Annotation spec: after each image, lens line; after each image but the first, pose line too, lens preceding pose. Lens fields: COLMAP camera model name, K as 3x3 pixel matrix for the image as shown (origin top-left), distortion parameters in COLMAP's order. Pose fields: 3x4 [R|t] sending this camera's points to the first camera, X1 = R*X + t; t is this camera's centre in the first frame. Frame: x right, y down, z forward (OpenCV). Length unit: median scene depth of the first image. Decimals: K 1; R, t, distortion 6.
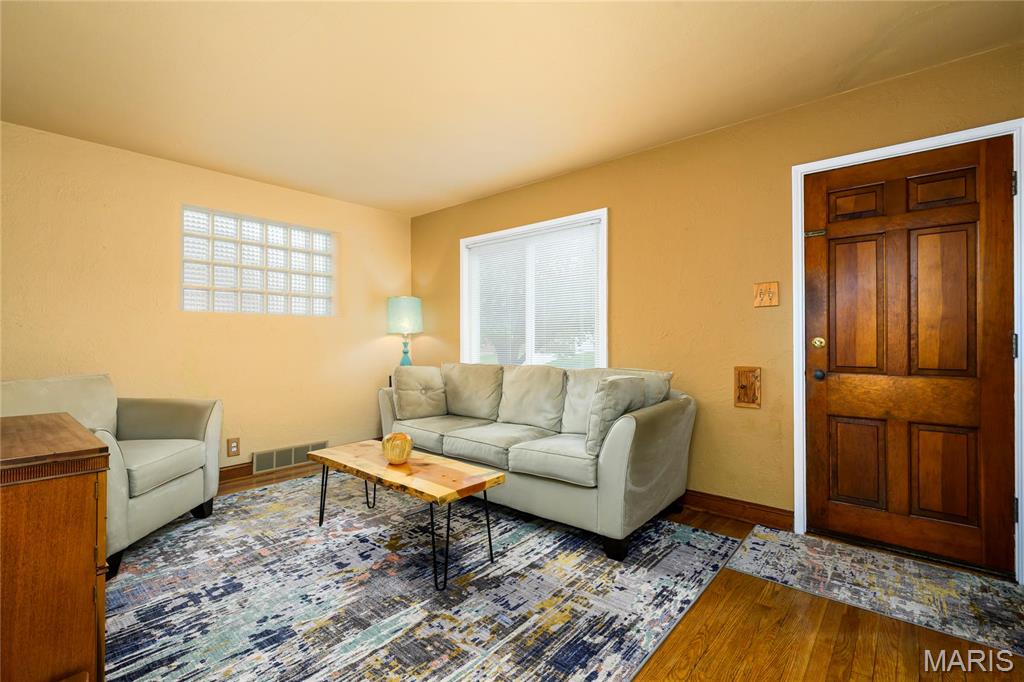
lens RADIAL K [[465.5, 0, 509.7], [0, 465.5, 335.9], [0, 0, 1]] dist [0.000063, -0.000421]
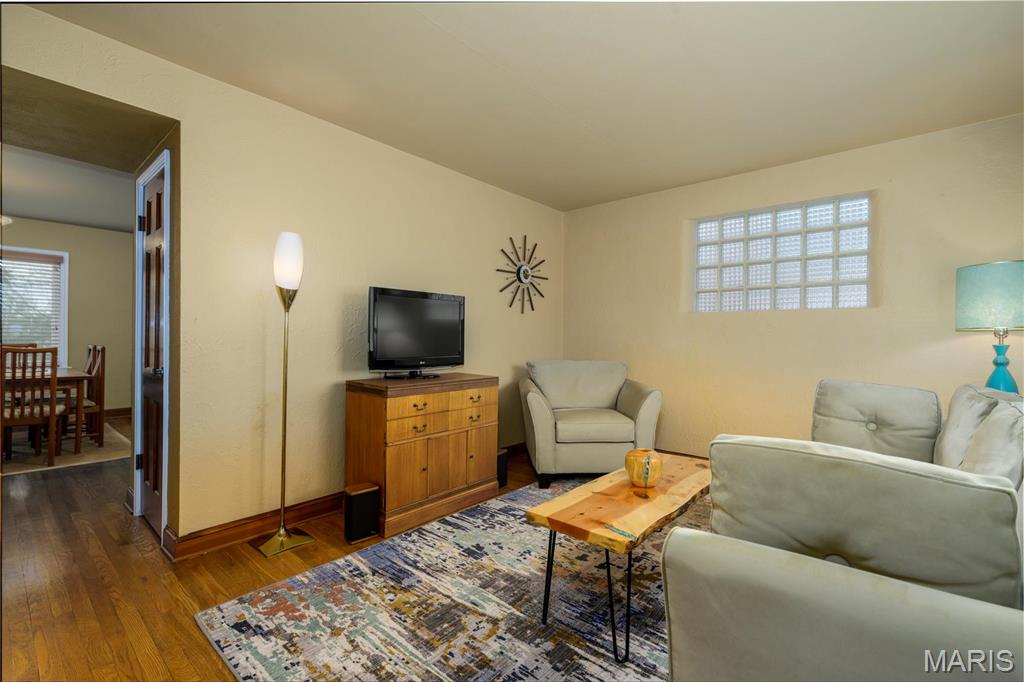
lens RADIAL K [[465.5, 0, 532.3], [0, 465.5, 341.6], [0, 0, 1]] dist [0.000063, -0.000421]
pose [[-0.000747, 0.011999, -0.999928, 0.765629], [0.000799, 0.999928, 0.011999, 0.005151], [0.999999, -0.000790, -0.000757, 1.033003]]
